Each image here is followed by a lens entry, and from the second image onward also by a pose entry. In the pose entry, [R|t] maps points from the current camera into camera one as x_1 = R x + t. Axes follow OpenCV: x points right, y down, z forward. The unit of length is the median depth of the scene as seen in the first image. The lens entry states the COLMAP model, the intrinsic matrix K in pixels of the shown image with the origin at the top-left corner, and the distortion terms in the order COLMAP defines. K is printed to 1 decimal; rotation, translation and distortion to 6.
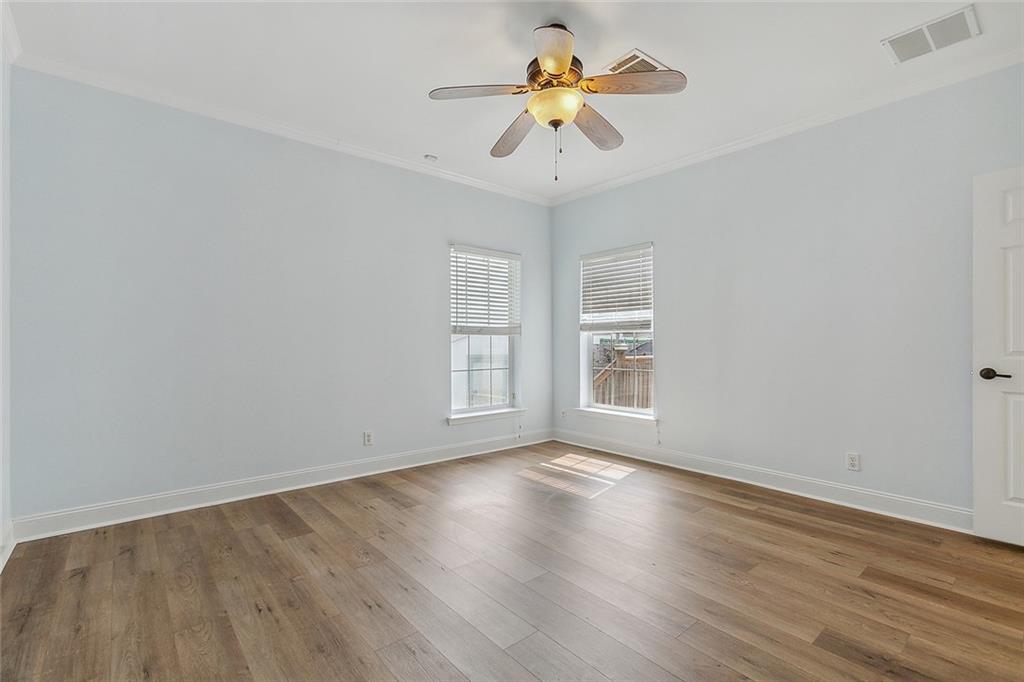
lens RADIAL K [[467.0, 0, 510.4], [0, 467.0, 343.8], [0, 0, 1]] dist [-0.015755, 0.005838]
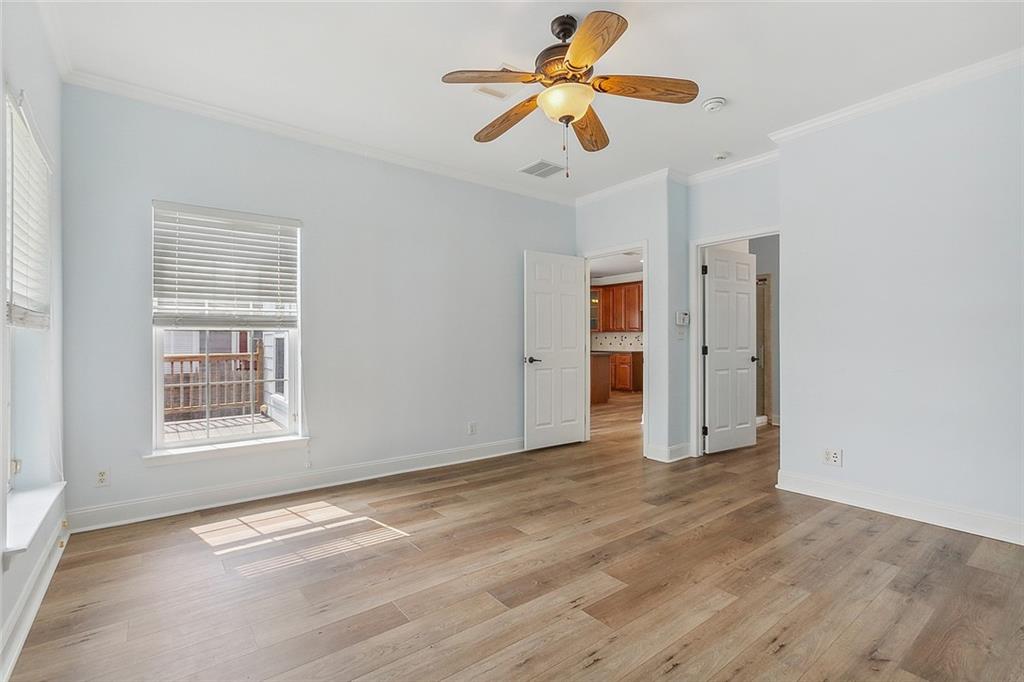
lens RADIAL K [[467.0, 0, 509.9], [0, 467.0, 338.4], [0, 0, 1]] dist [-0.015755, 0.005838]
pose [[0.042868, 0.008367, 0.999046, -0.650436], [0.006438, 0.999942, -0.008651, -0.004438], [-0.999060, 0.006803, 0.042812, 0.796538]]
